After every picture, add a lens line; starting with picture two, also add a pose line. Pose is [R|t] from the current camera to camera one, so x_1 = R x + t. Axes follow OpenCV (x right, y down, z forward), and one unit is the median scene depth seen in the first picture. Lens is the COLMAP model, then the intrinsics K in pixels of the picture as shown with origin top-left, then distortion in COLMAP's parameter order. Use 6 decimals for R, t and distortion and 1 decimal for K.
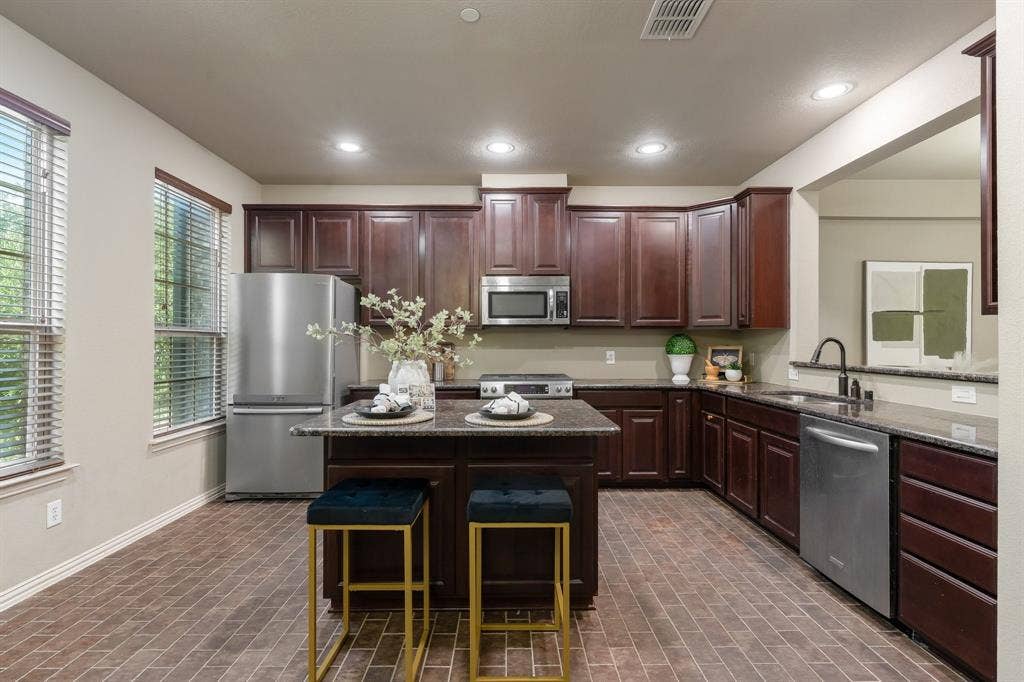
lens RADIAL K [[484.9, 0, 508.3], [0, 484.9, 342.7], [0, 0, 1]] dist [0.000490, -0.000021]
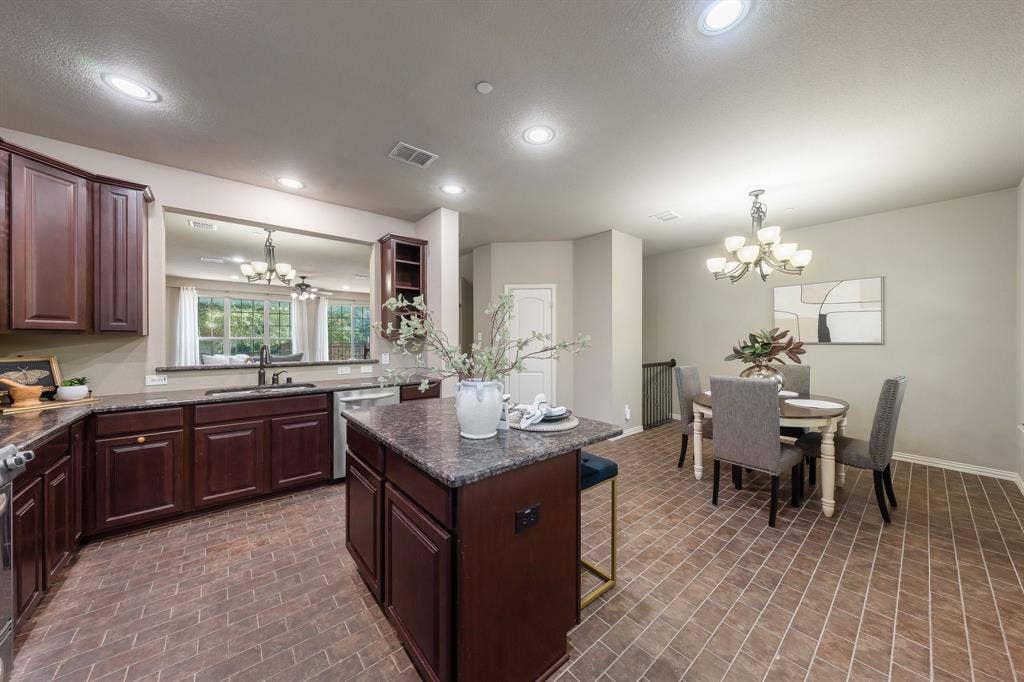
lens RADIAL K [[346.5, 0, 512.0], [0, 346.5, 341.0], [0, 0, 1]] dist [0.000793, 0.000010]
pose [[-0.635411, -0.008426, 0.772128, -0.444342], [-0.002316, 0.999957, 0.009006, -0.025368], [-0.772170, 0.003934, -0.635403, 0.831394]]
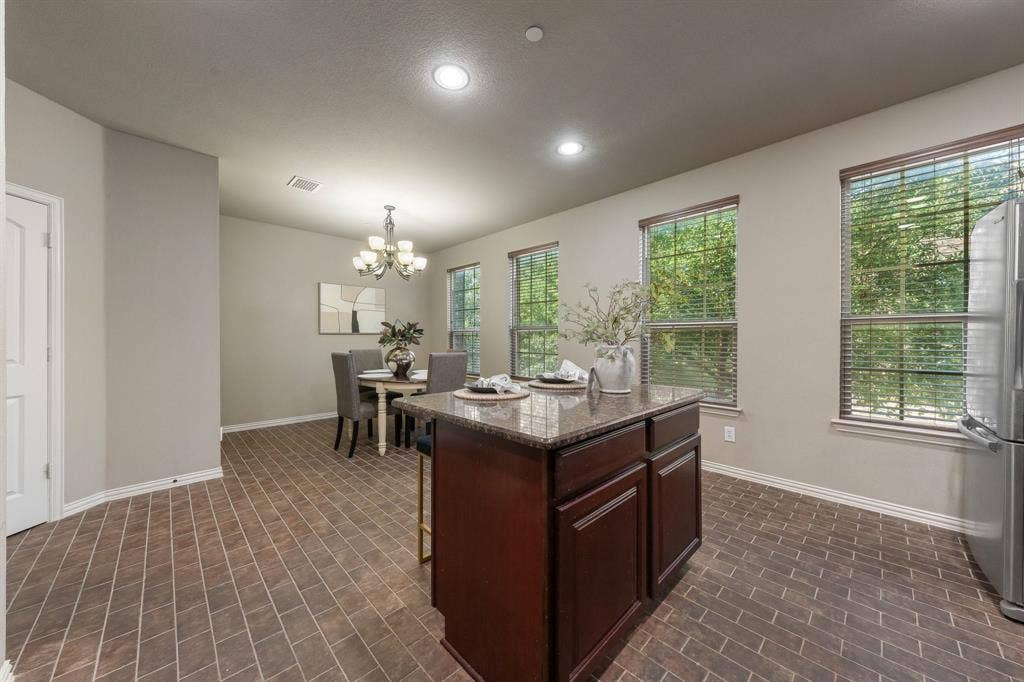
lens RADIAL K [[360.8, 0, 512.7], [0, 360.8, 338.7], [0, 0, 1]] dist [0.000762, 0.000023]
pose [[-0.721416, -0.000837, -0.692502, 0.293440], [0.002169, 0.999992, -0.003468, 0.015027], [0.692499, -0.004004, -0.721408, 0.862791]]
